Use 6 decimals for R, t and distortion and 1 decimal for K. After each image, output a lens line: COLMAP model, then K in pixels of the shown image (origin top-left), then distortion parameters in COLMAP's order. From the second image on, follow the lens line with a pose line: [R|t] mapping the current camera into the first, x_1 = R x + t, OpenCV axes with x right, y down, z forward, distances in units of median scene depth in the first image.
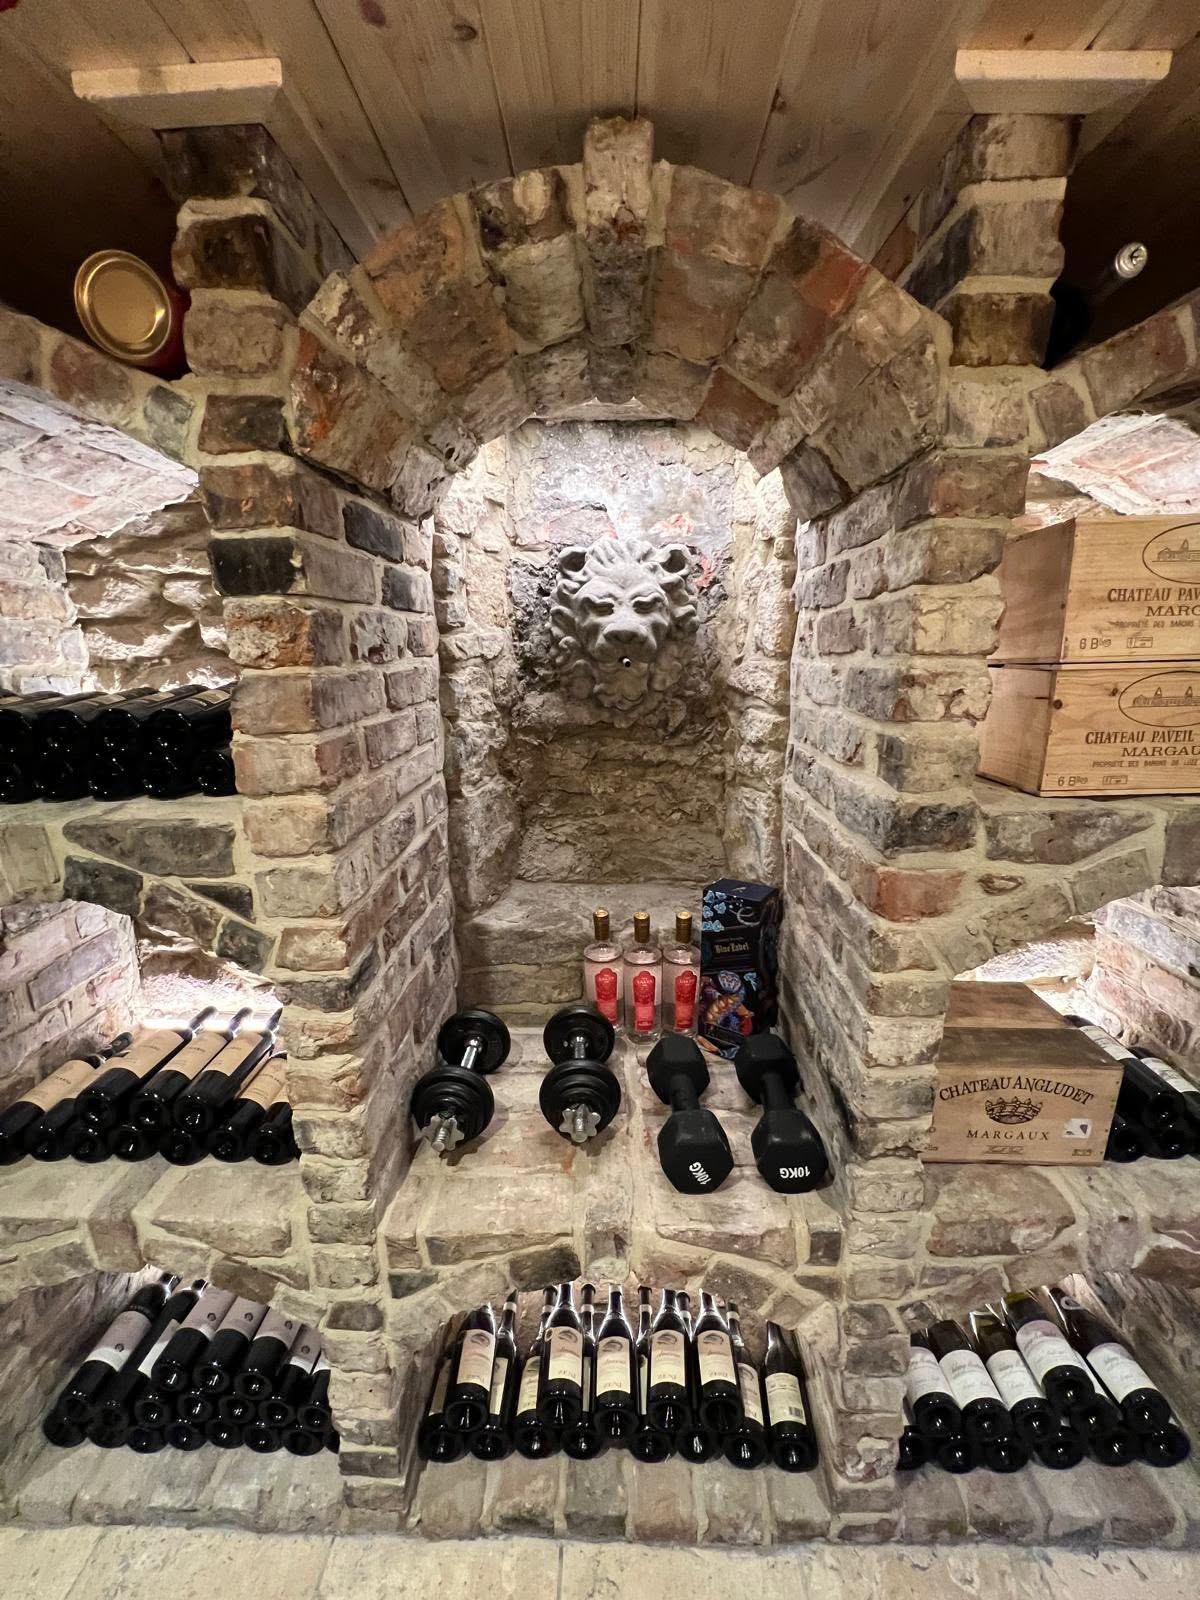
lens RADIAL K [[637.9, 0, 606.8], [0, 637.9, 797.9], [0, 0, 1]] dist [-0.002275, 0.000436]
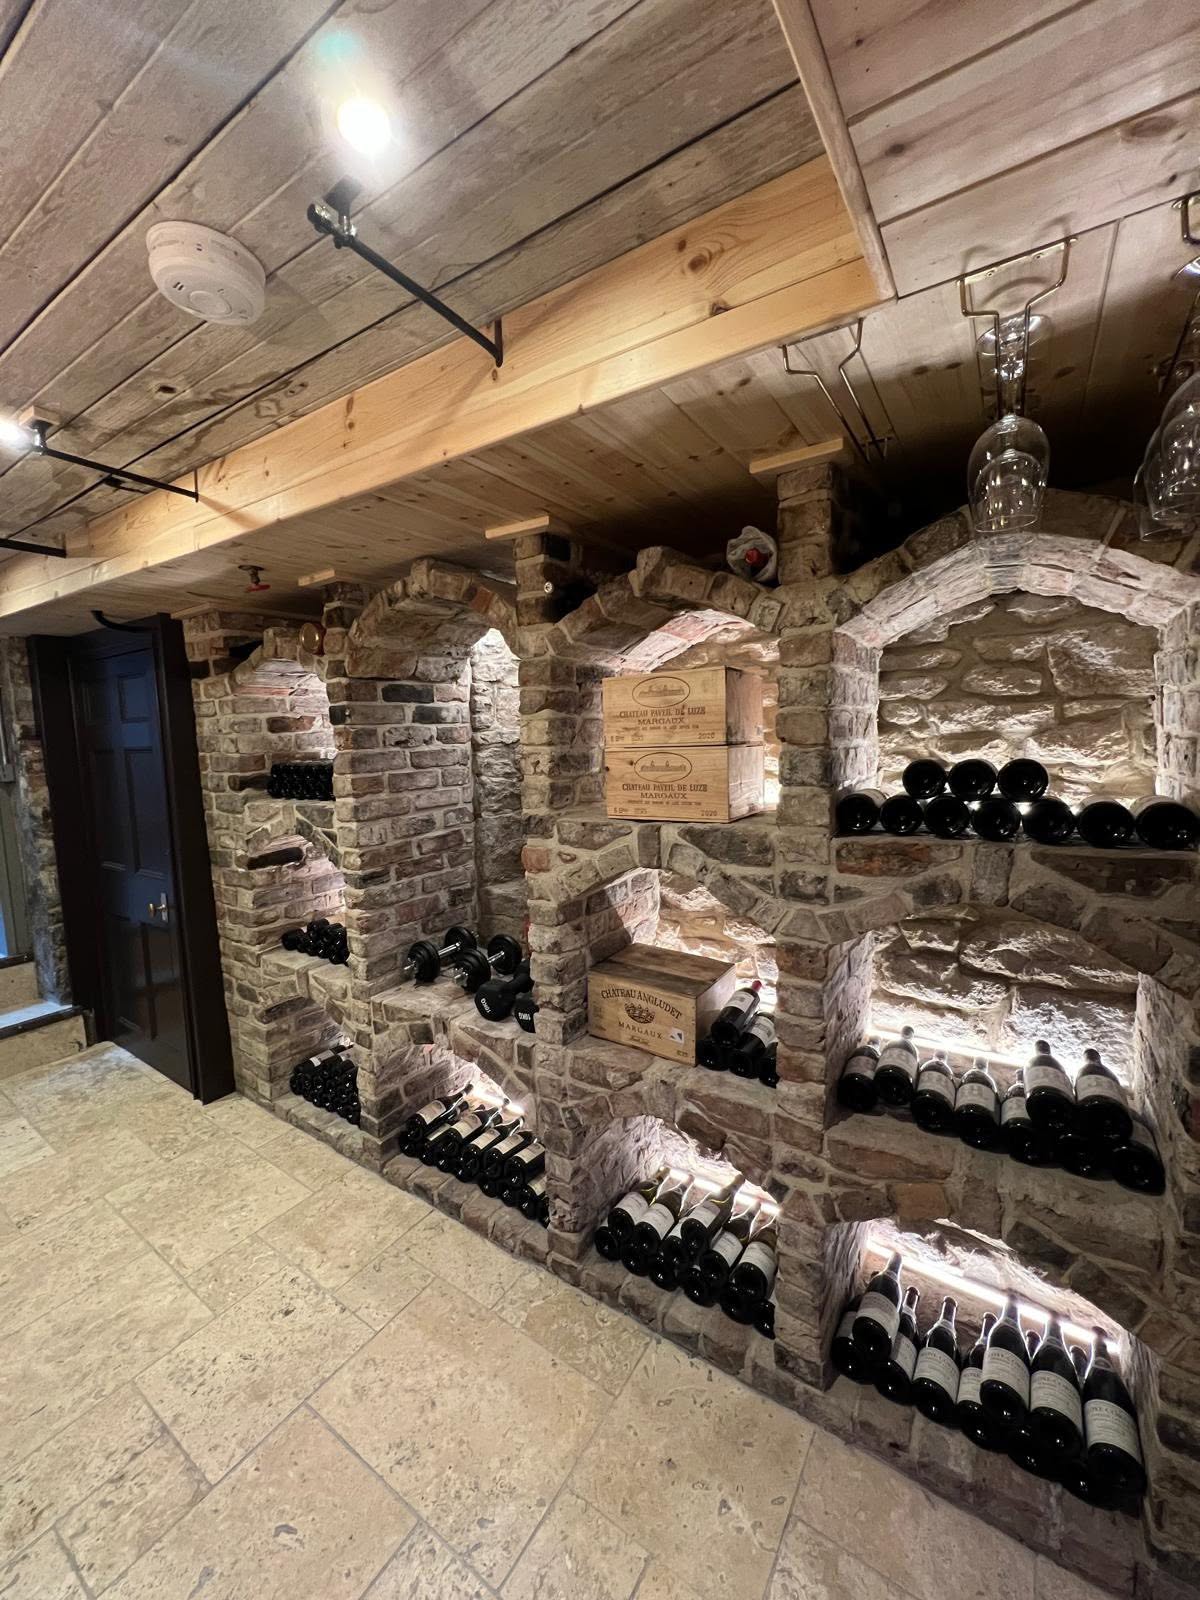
lens RADIAL K [[637.9, 0, 608.6], [0, 637.9, 799.7], [0, 0, 1]] dist [-0.002275, 0.000436]
pose [[0.845849, 0.043514, -0.531644, 1.496488], [-0.104049, 0.990982, -0.084433, 0.093231], [0.523176, 0.126735, 0.842749, -0.534216]]
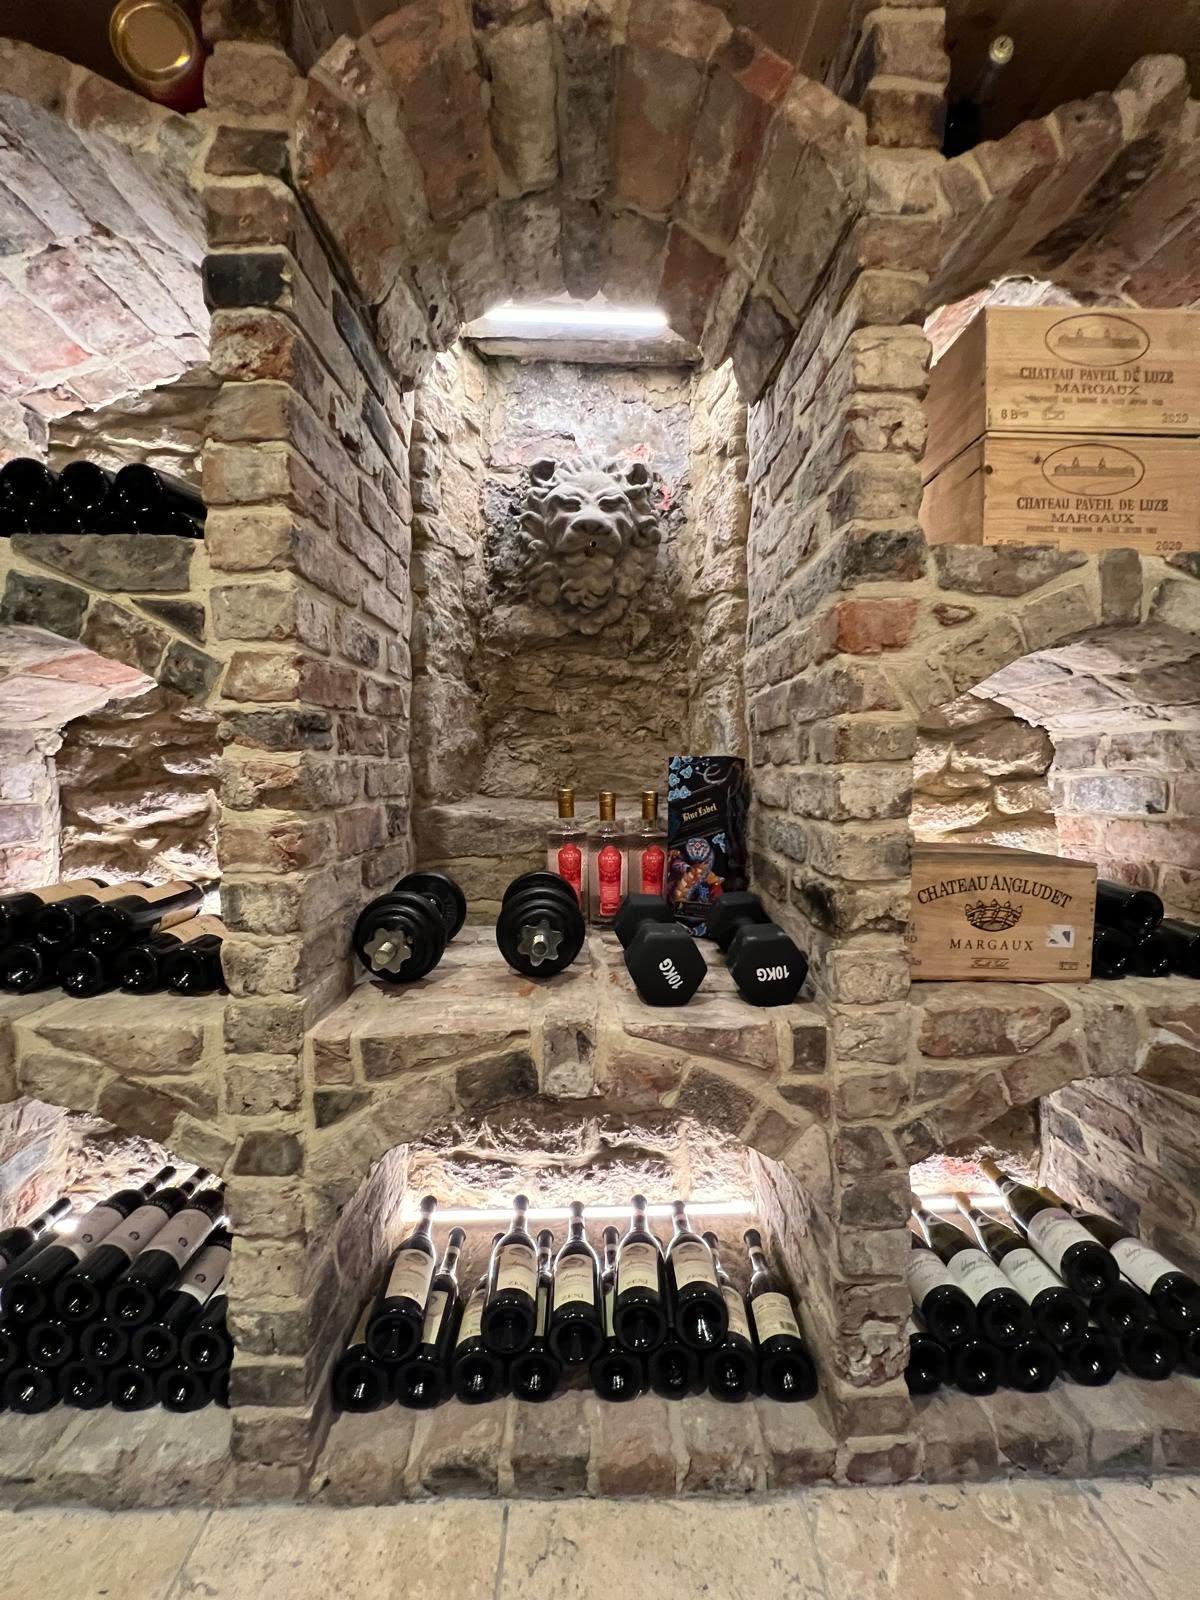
lens RADIAL K [[637.9, 0, 607.0], [0, 637.9, 797.9], [0, 0, 1]] dist [-0.002275, 0.000436]
pose [[0.998455, 0.010057, 0.054657, 0.001810], [0.000167, 0.982944, -0.183905, 0.517560], [-0.055575, 0.183629, 0.981423, 0.059861]]
